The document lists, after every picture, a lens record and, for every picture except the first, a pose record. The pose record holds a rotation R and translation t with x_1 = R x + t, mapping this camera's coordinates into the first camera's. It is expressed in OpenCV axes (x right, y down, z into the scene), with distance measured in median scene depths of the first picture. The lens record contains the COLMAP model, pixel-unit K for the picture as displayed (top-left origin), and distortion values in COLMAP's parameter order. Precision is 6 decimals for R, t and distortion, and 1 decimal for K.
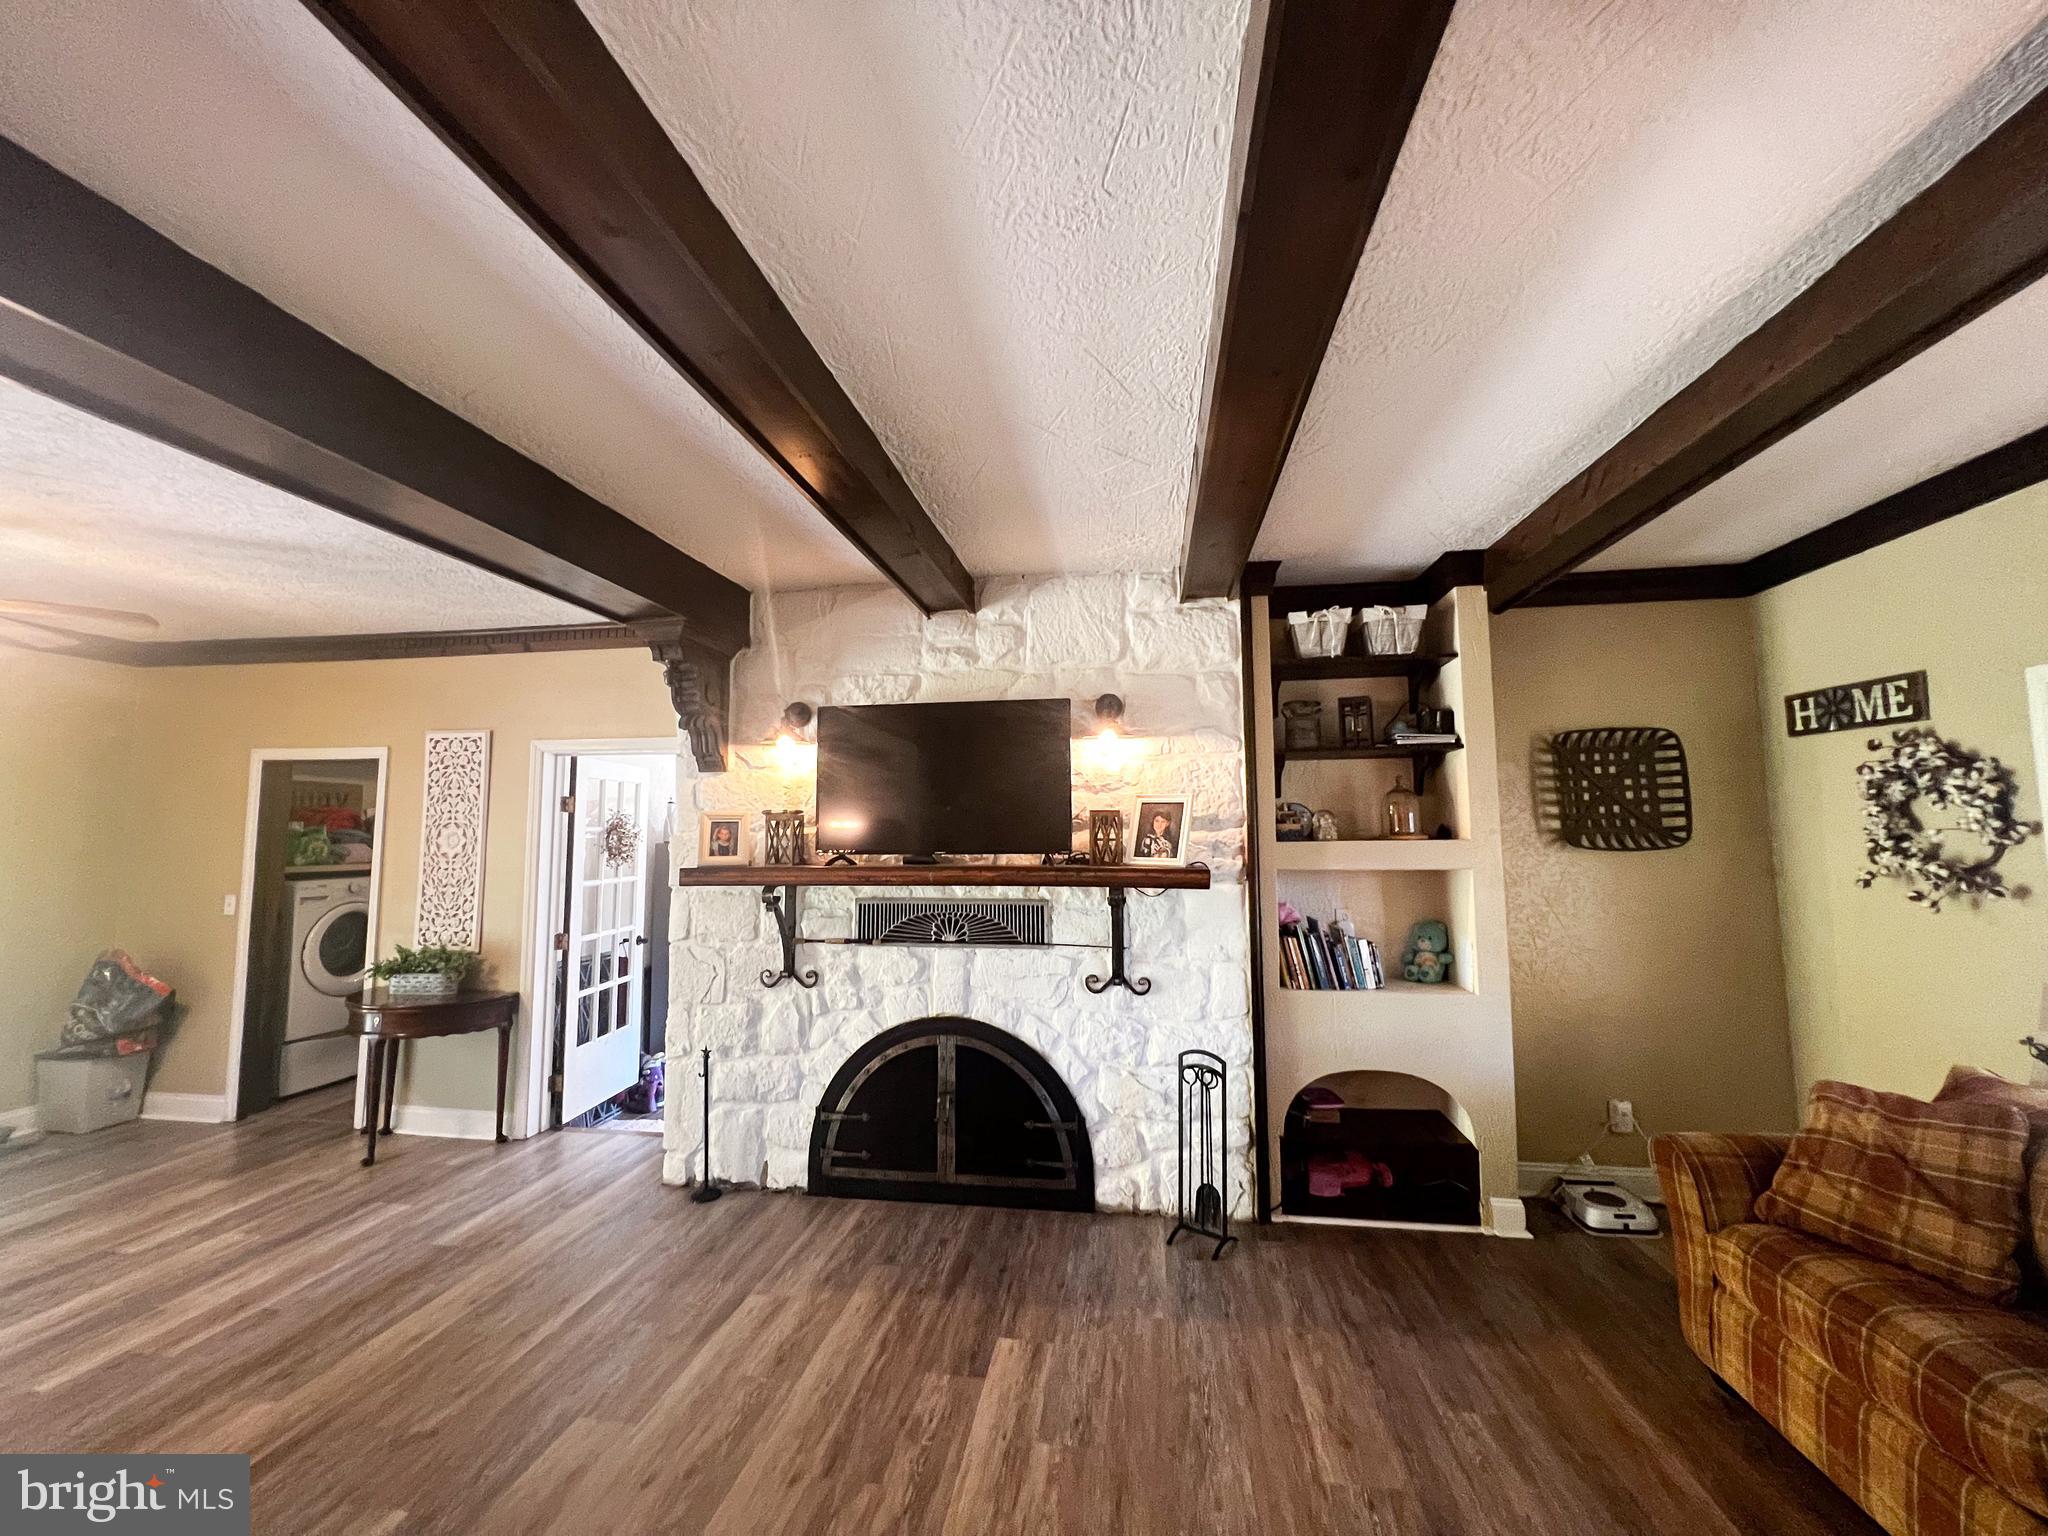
lens RADIAL K [[820.7, 0, 1023.4], [0, 820.7, 764.2], [0, 0, 1]] dist [-0.002785, -0.000299]
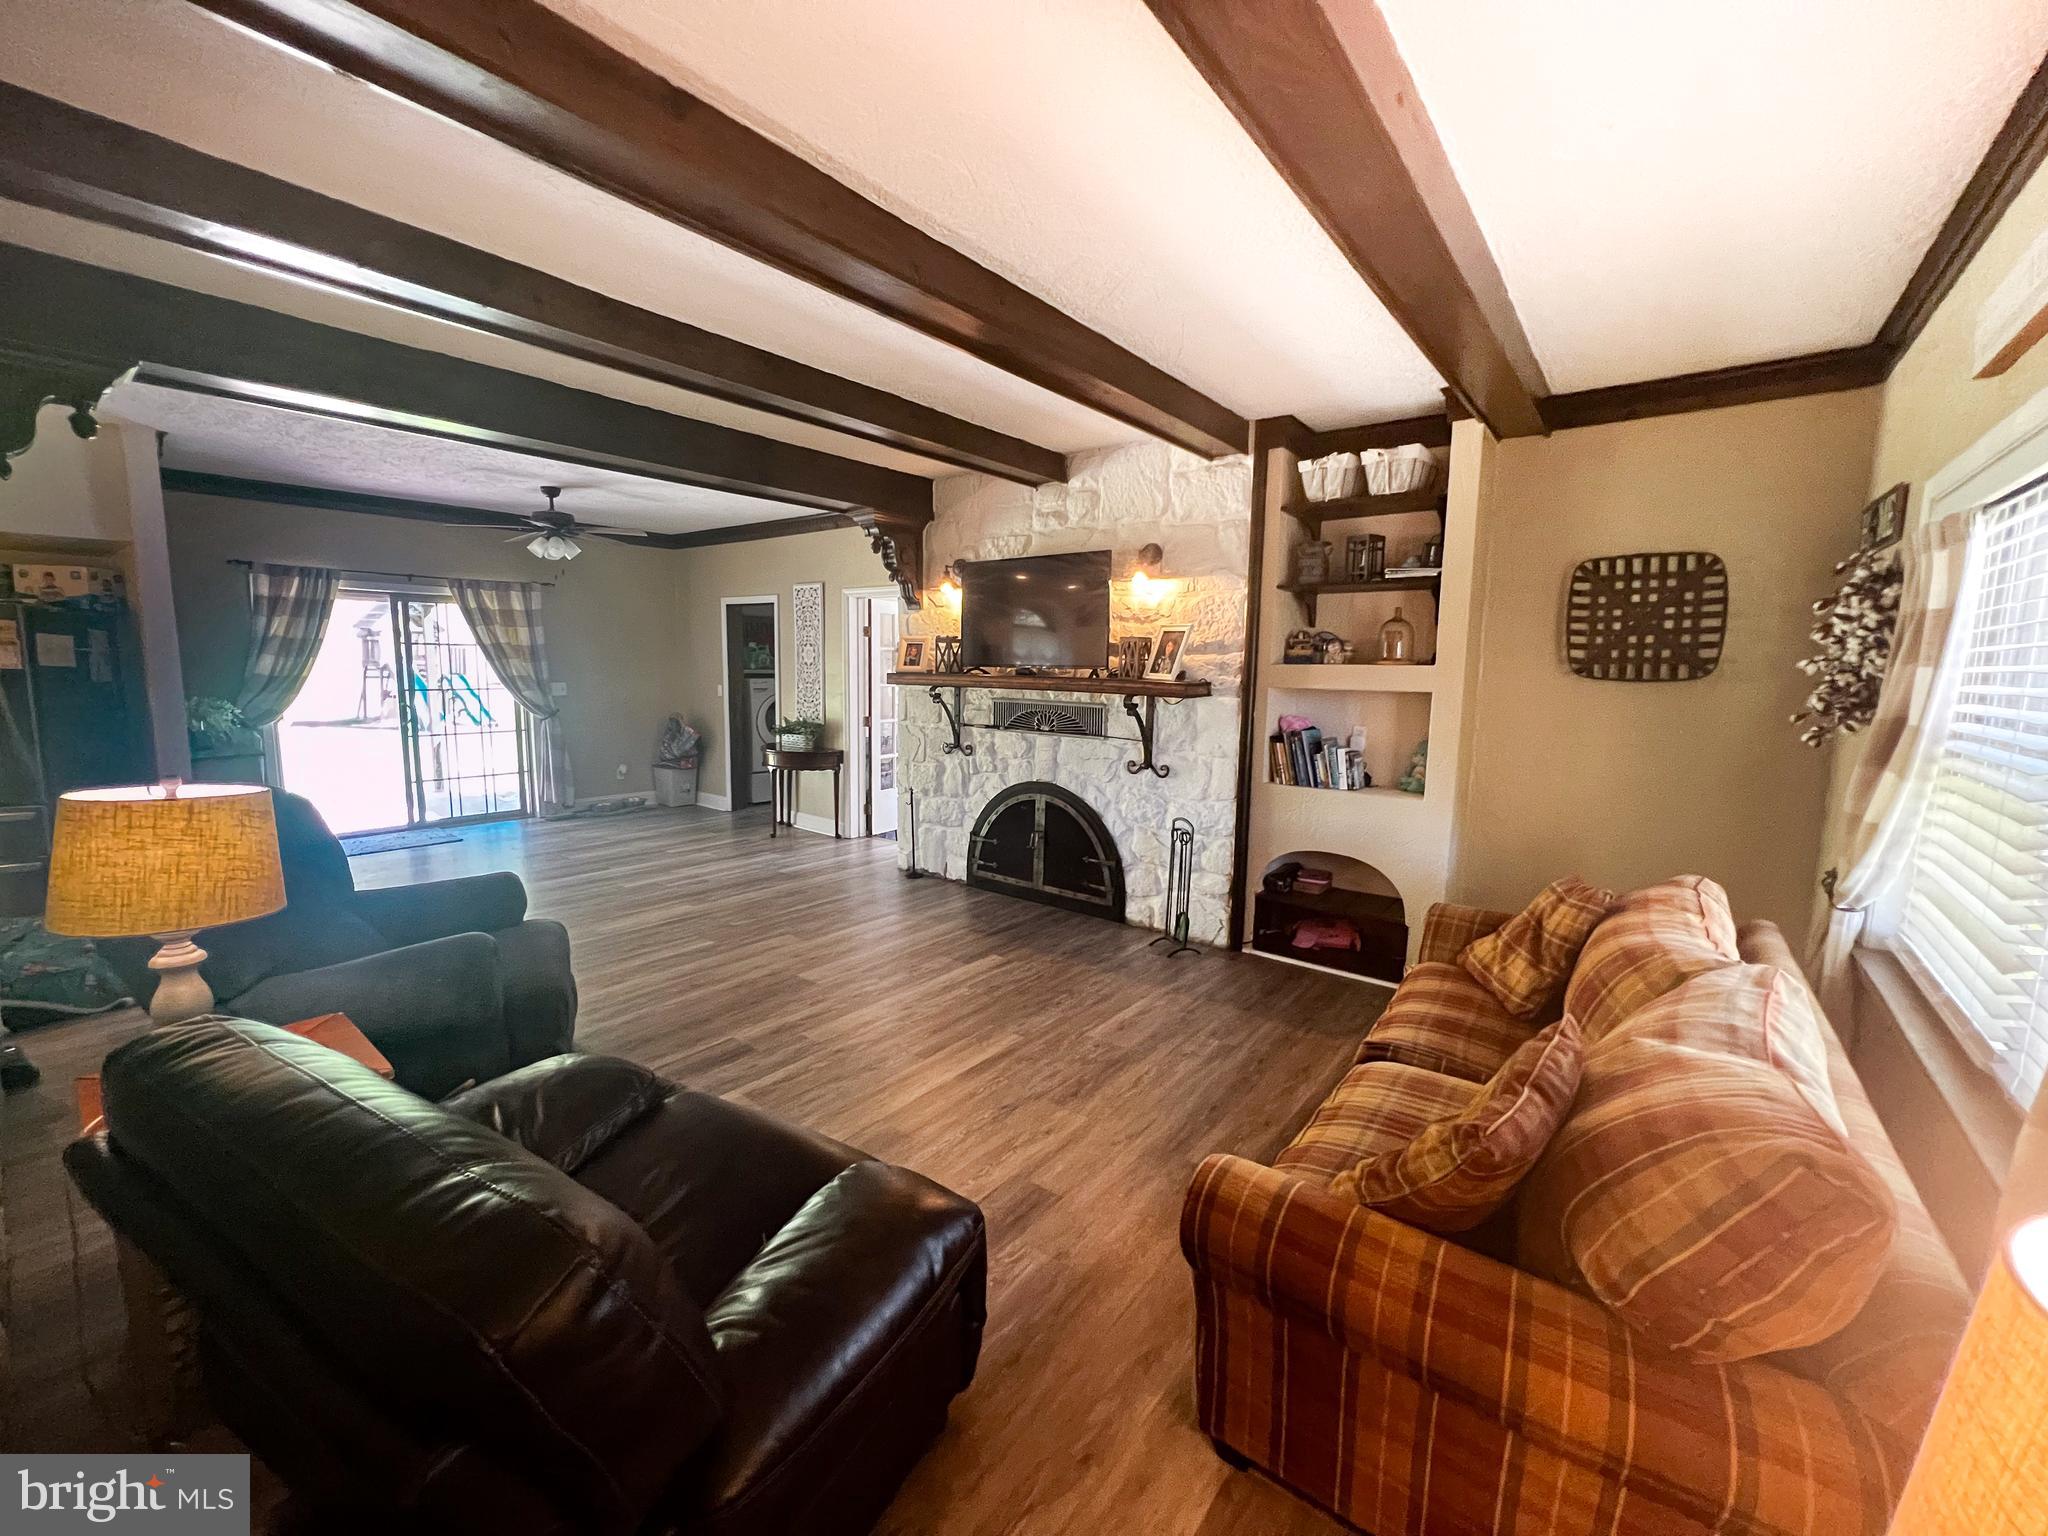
lens RADIAL K [[820.7, 0, 1023.0], [0, 820.7, 764.6], [0, 0, 1]] dist [-0.002785, -0.000299]
pose [[0.866548, 0.082485, -0.492230, 0.576791], [0.020220, 0.979637, 0.199757, -0.008714], [0.498684, -0.183052, 0.847235, -0.224162]]
